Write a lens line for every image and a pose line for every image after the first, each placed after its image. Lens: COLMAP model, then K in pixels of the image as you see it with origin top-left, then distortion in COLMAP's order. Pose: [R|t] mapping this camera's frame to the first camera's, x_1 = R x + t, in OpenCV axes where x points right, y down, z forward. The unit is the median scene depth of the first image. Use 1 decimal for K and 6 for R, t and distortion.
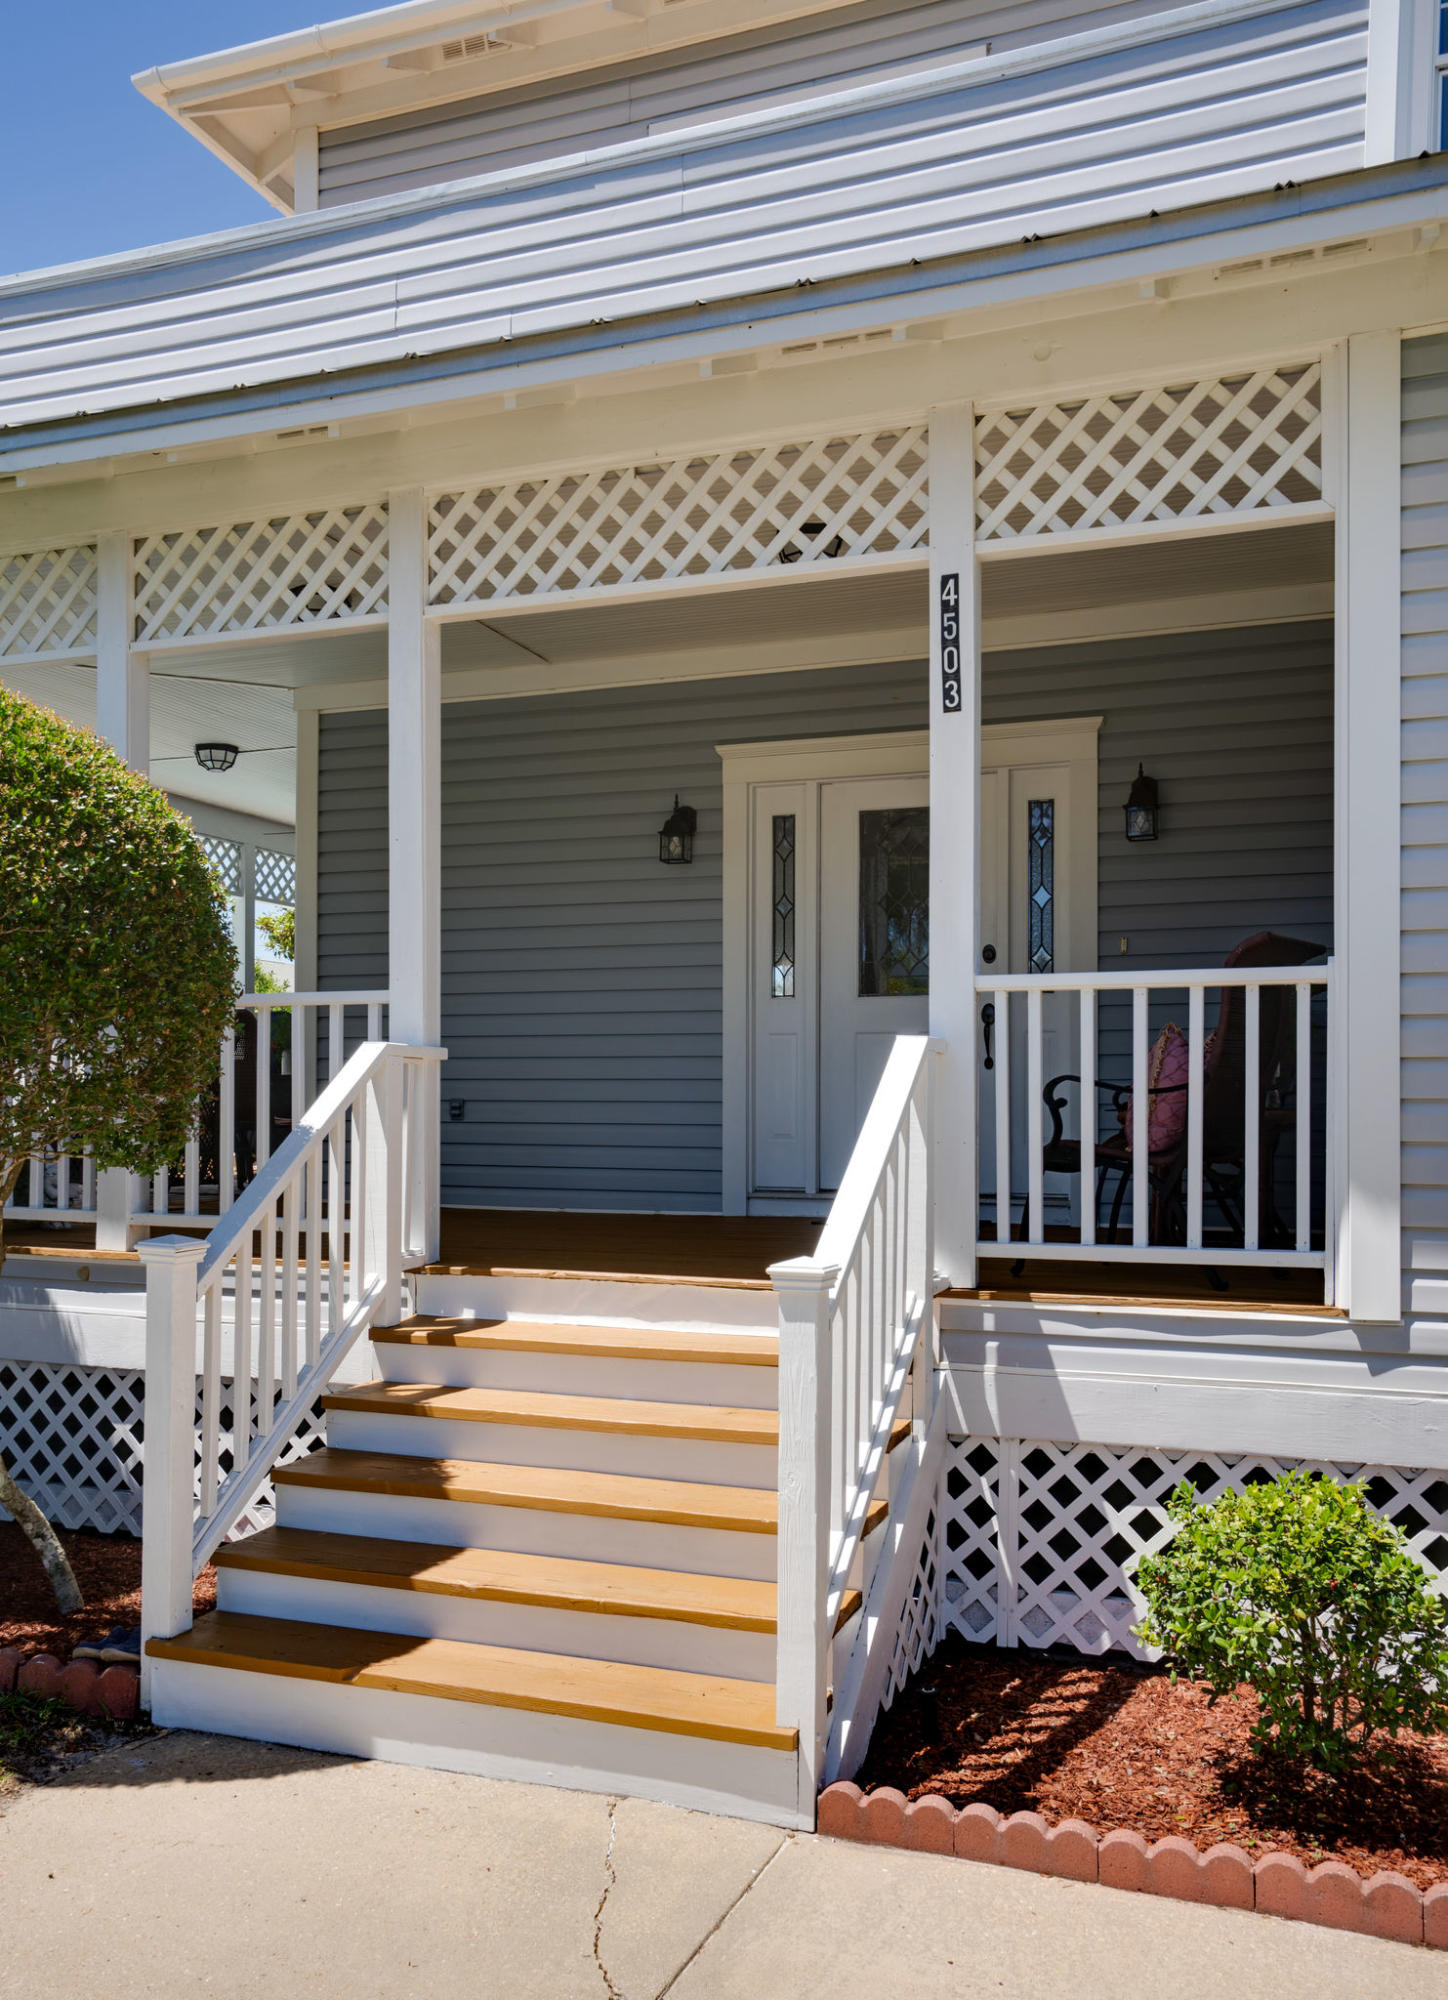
lens RADIAL K [[1632.9, 0, 733.3], [0, 1632.9, 1095.5], [0, 0, 1]] dist [0.025865, 0.024020]
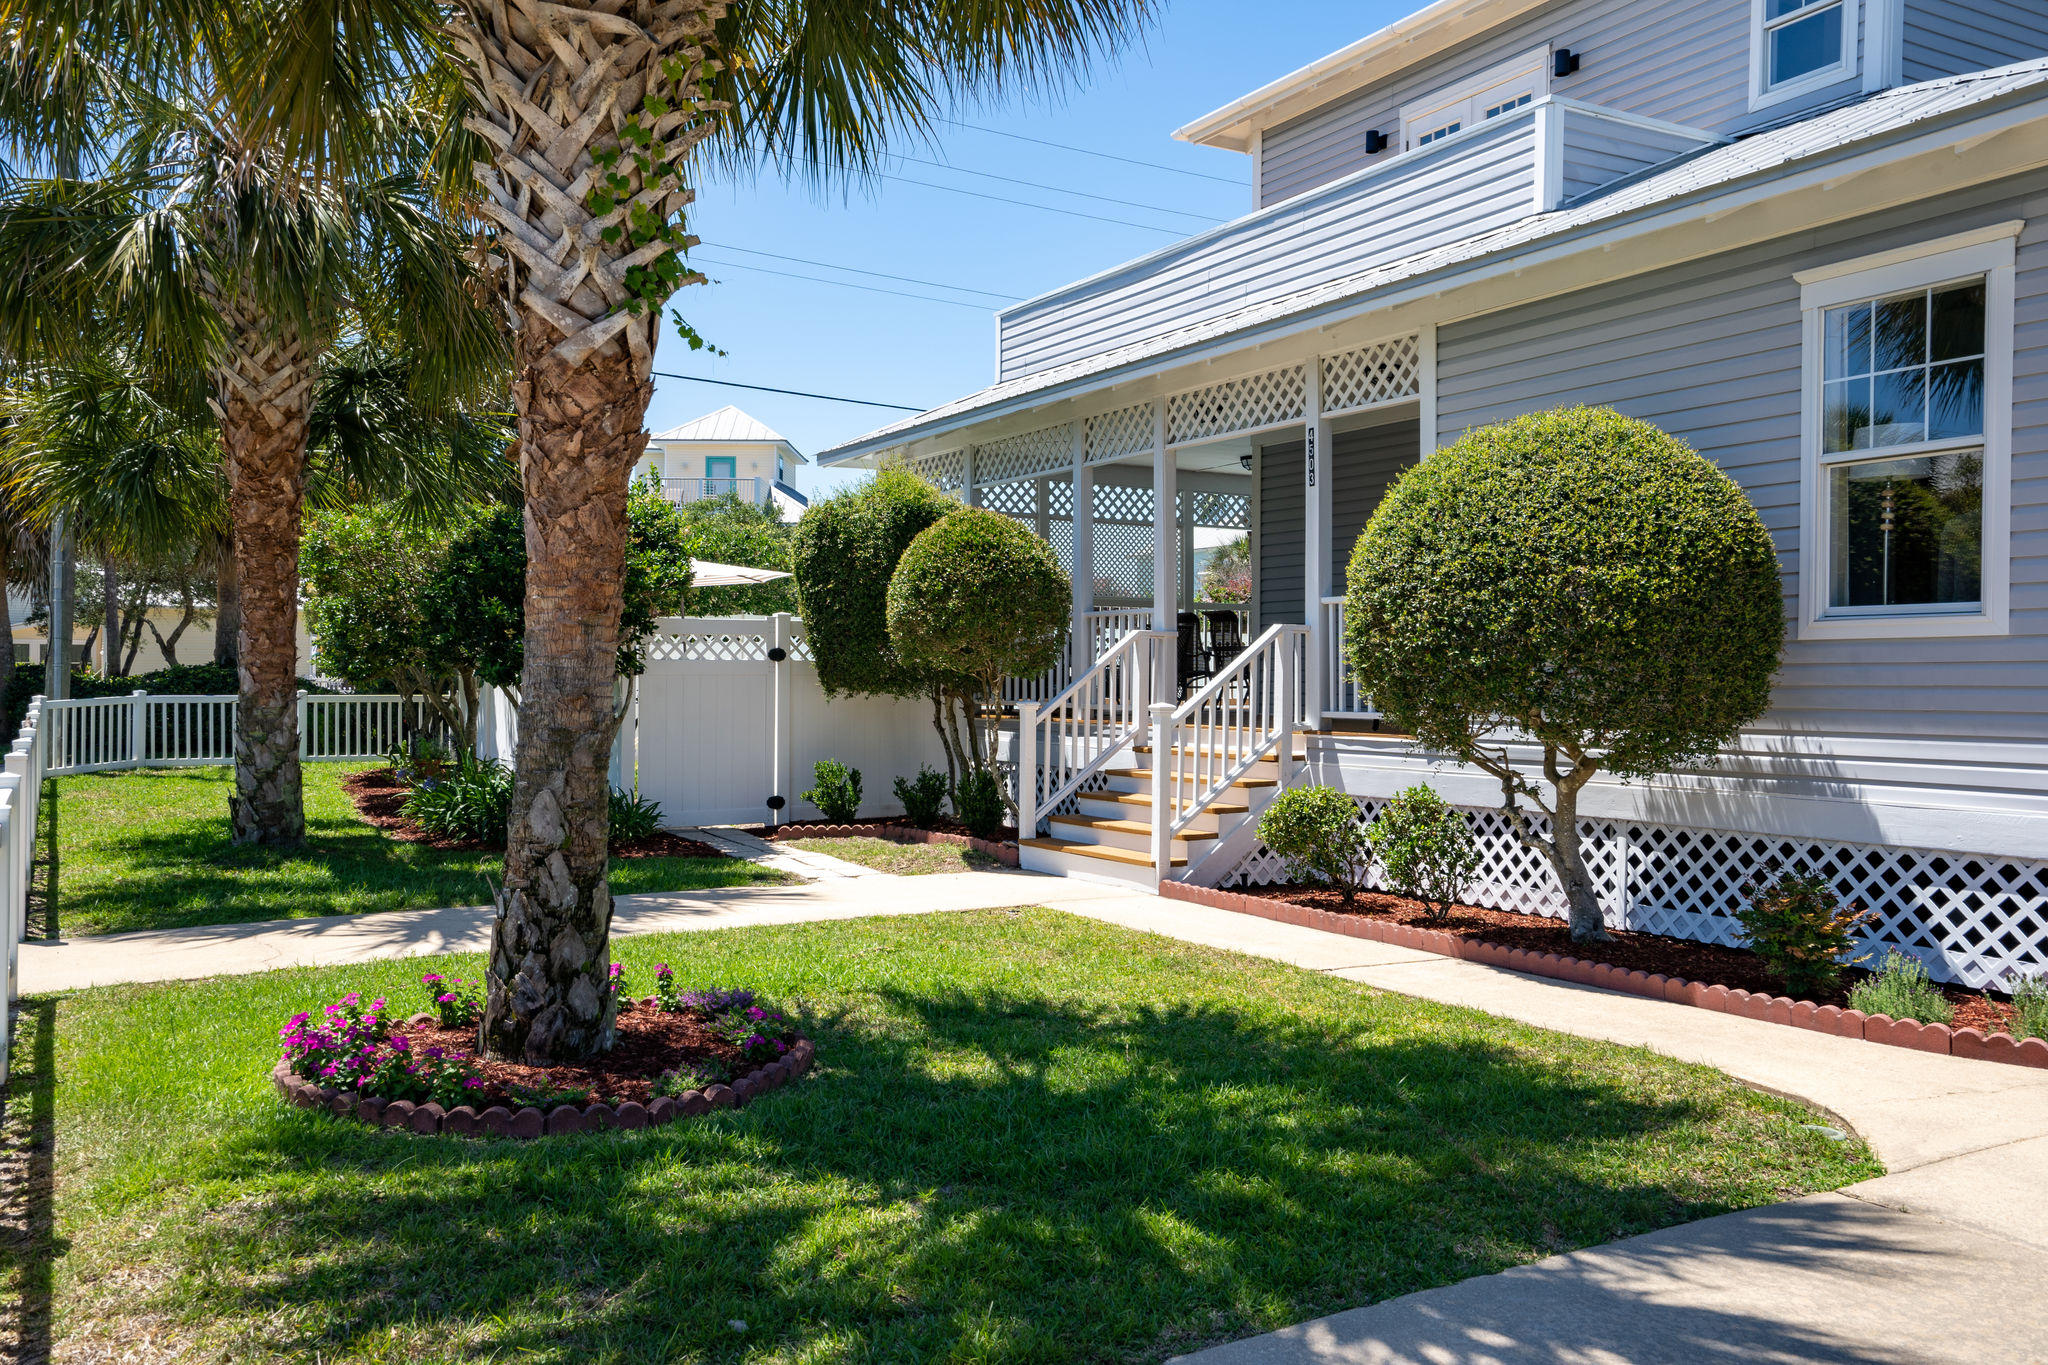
lens RADIAL K [[1660.5, 0, 1009.4], [0, 1660.5, 675.7], [0, 0, 1]] dist [0.016979, 0.051938]
pose [[0.767228, -0.000851, -0.641374, 1.336754], [0.002651, 0.999995, 0.001845, 0.033670], [0.641369, -0.003115, 0.767226, -1.118702]]
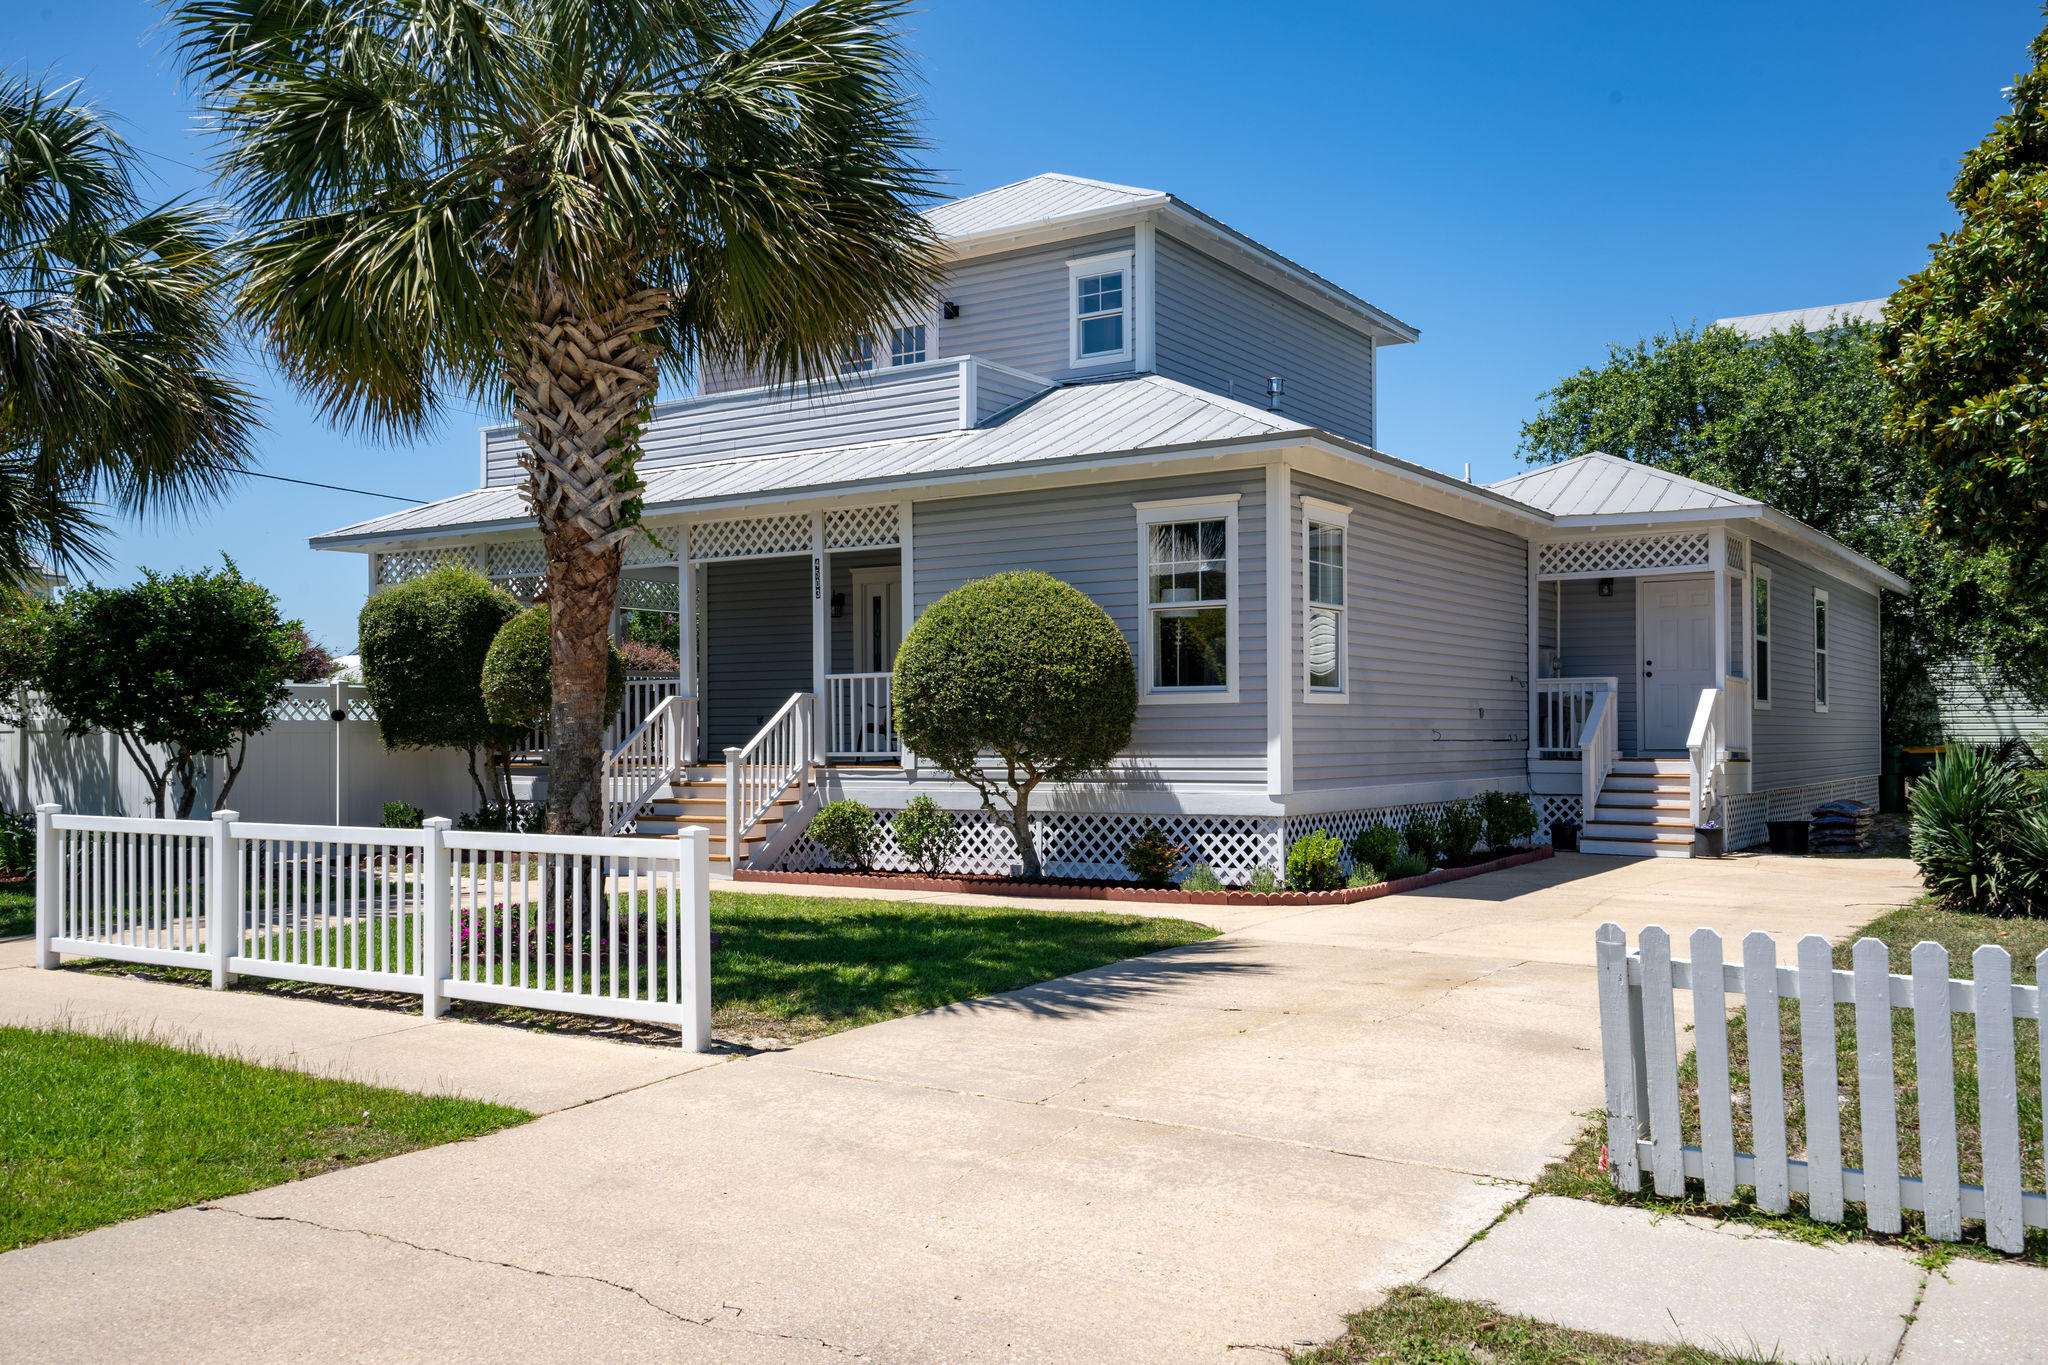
lens RADIAL K [[1756.0, 0, 1028.9], [0, 1756.0, 715.8], [0, 0, 1]] dist [0.037418, 0.029953]
pose [[0.976743, -0.012235, -0.214065, 1.357951], [0.011398, 0.999922, -0.005143, 0.037055], [0.214111, 0.002584, 0.976806, -2.521439]]
